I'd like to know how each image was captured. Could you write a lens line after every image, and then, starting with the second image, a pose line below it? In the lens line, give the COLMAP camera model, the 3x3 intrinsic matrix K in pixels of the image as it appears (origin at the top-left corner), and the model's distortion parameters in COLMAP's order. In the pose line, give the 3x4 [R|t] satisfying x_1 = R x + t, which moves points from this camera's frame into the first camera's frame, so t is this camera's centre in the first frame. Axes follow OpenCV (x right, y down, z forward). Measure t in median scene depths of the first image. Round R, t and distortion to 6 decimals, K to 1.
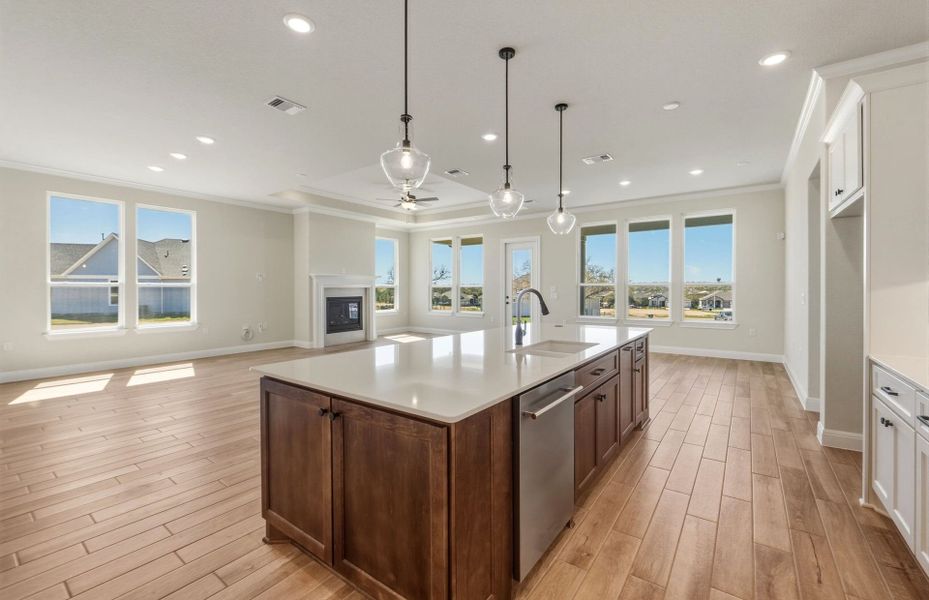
lens RADIAL K [[387.6, 0, 468.8], [0, 387.6, 292.6], [0, 0, 1]] dist [-0.002722, -0.004920]
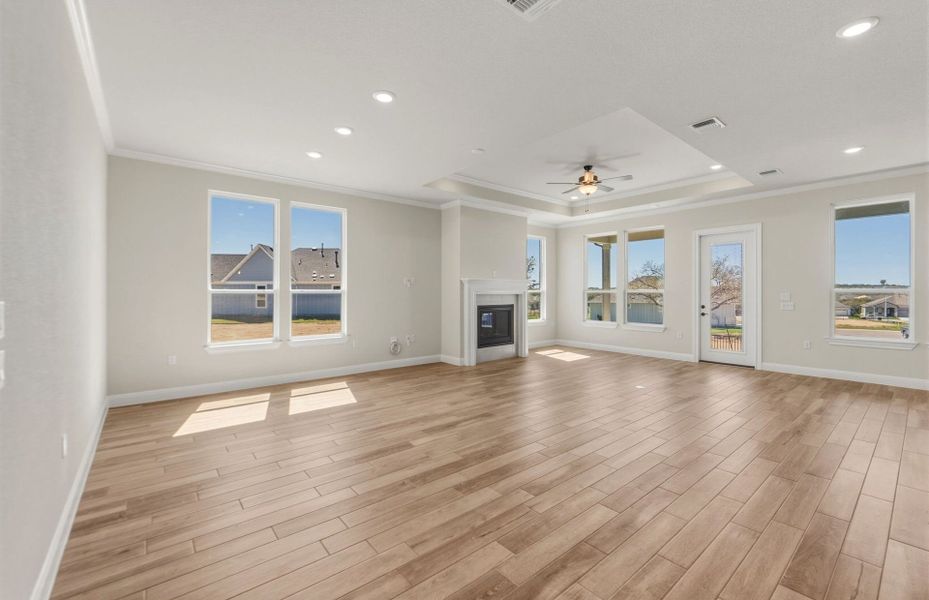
lens RADIAL K [[390.2, 0, 471.7], [0, 390.2, 295.9], [0, 0, 1]] dist [-0.015606, 0.000005]
pose [[0.970929, 0.002109, -0.239359, -0.171138], [-0.002606, 0.999995, -0.001757, -0.007333], [0.239354, 0.002330, 0.970930, 0.161714]]
